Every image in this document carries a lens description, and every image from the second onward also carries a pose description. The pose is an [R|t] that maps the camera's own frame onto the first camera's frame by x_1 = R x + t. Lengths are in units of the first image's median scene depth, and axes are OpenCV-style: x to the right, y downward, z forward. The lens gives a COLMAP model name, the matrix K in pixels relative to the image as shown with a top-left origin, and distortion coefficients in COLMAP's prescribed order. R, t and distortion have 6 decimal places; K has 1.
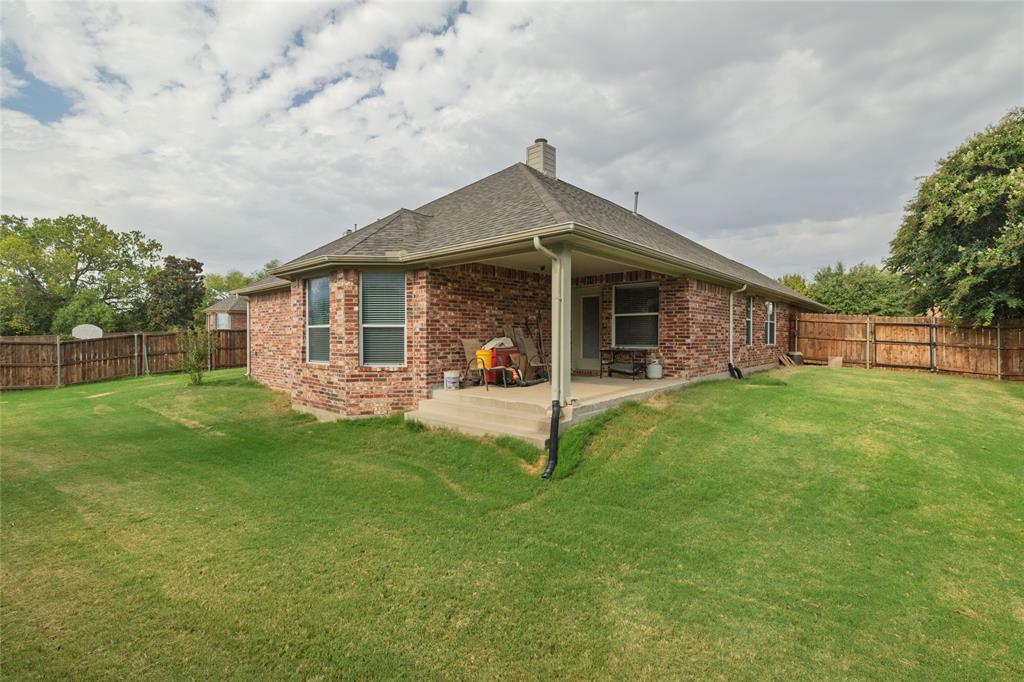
lens RADIAL K [[449.5, 0, 509.8], [0, 449.5, 338.6], [0, 0, 1]] dist [0.001059, 0.000174]
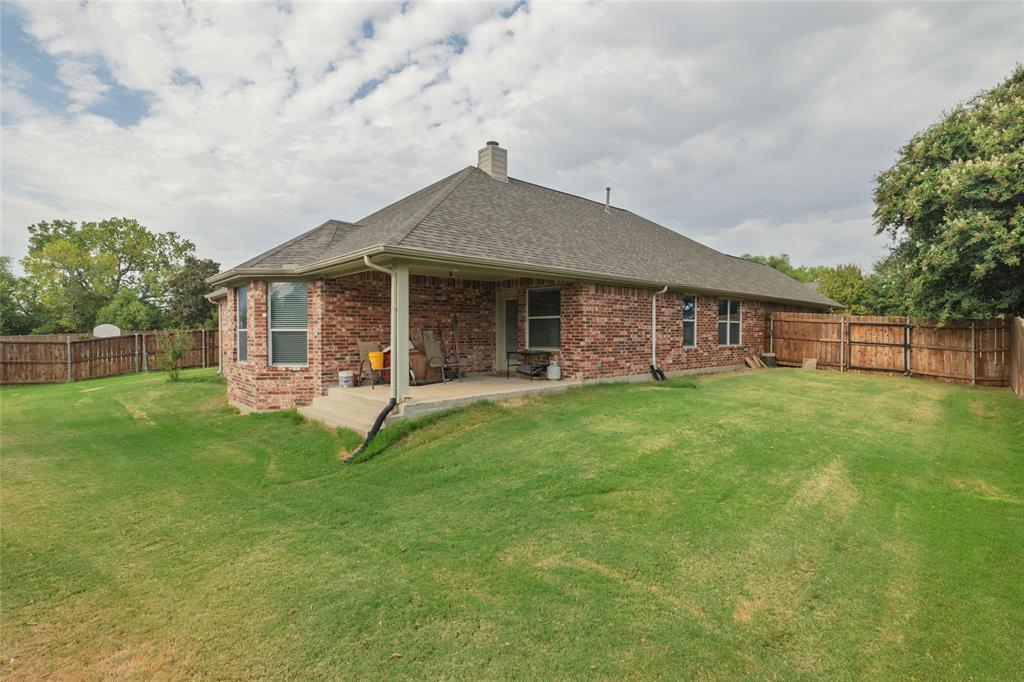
lens RADIAL K [[482.3, 0, 508.6], [0, 482.3, 337.3], [0, 0, 1]] dist [-0.000749, 0.000467]
pose [[0.994300, 0.000878, -0.106618, 0.328837], [-0.000369, 0.999988, 0.004796, -0.013873], [0.106621, -0.004730, 0.994288, -0.112955]]
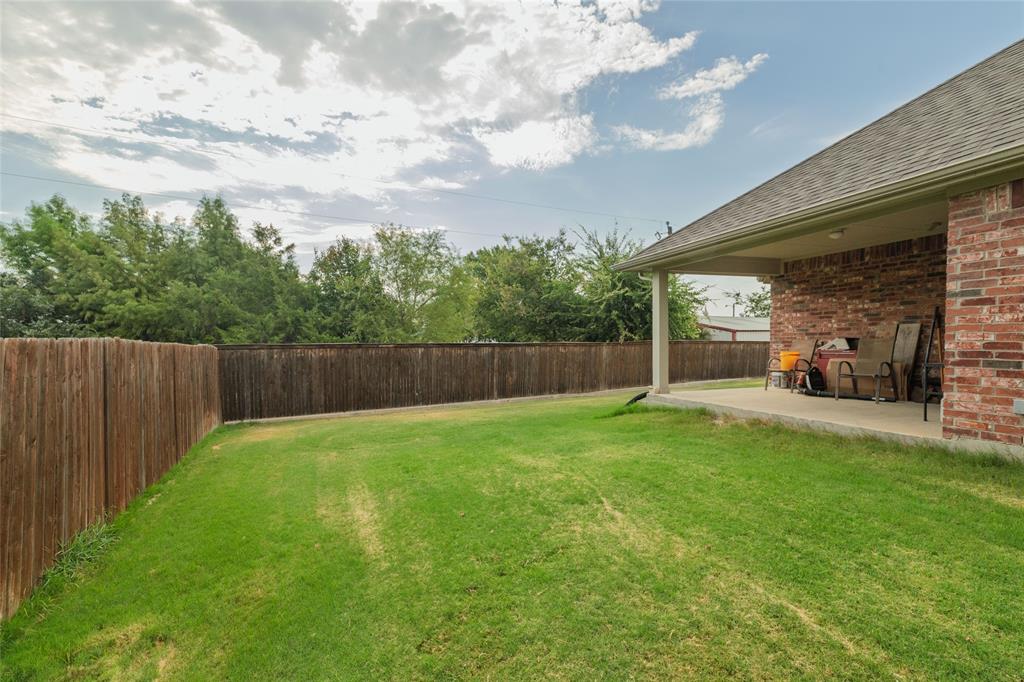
lens RADIAL K [[449.5, 0, 506.8], [0, 449.5, 343.3], [0, 0, 1]] dist [0.001059, 0.000174]
pose [[-0.497996, 0.010745, -0.867113, 0.924599], [0.004625, 0.999942, 0.009735, -0.003531], [0.867167, 0.000837, -0.498017, 0.804942]]
